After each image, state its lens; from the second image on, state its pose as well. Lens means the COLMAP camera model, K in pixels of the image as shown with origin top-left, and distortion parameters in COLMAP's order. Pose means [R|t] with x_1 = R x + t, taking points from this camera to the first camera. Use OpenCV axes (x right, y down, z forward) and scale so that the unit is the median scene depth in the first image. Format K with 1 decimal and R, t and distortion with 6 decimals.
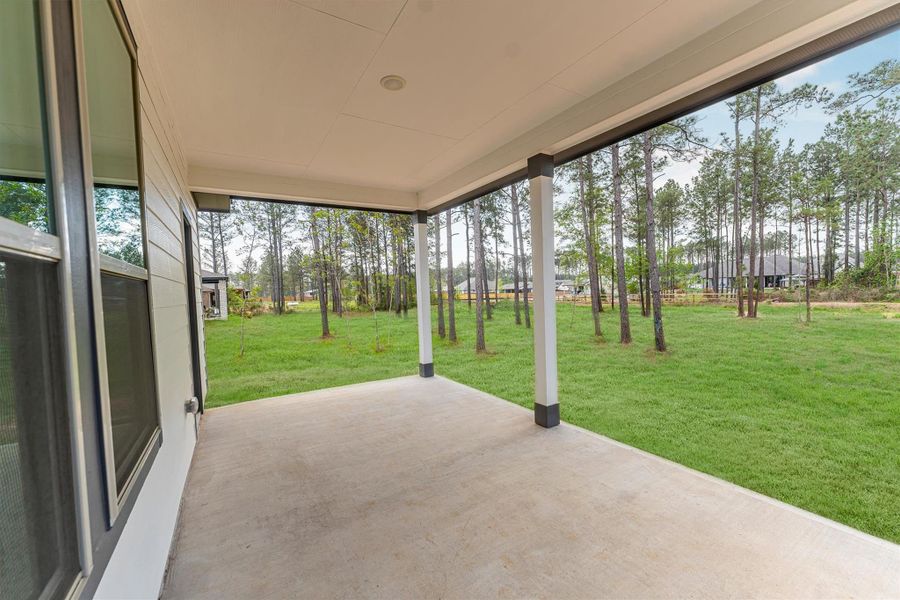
lens RADIAL K [[362.1, 0, 443.0], [0, 362.1, 291.2], [0, 0, 1]] dist [-0.000721, -0.000063]
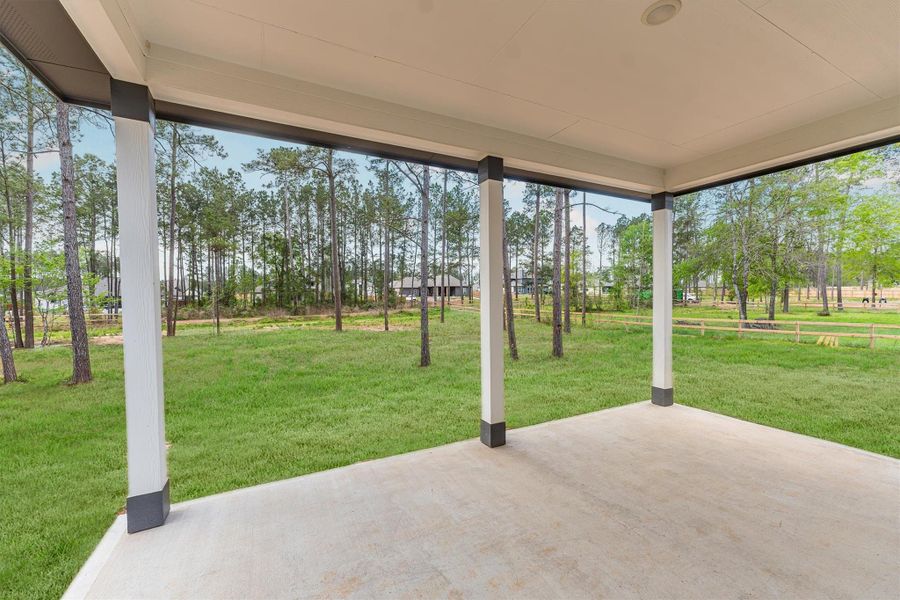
lens RADIAL K [[354.8, 0, 450.0], [0, 354.8, 300.0], [0, 0, 1]] dist [-0.001686, -0.000108]
pose [[0.077071, 0.020297, 0.996819, -0.720251], [0.012918, 0.999689, -0.021354, 0.017243], [-0.996942, 0.014522, 0.076785, 1.158316]]
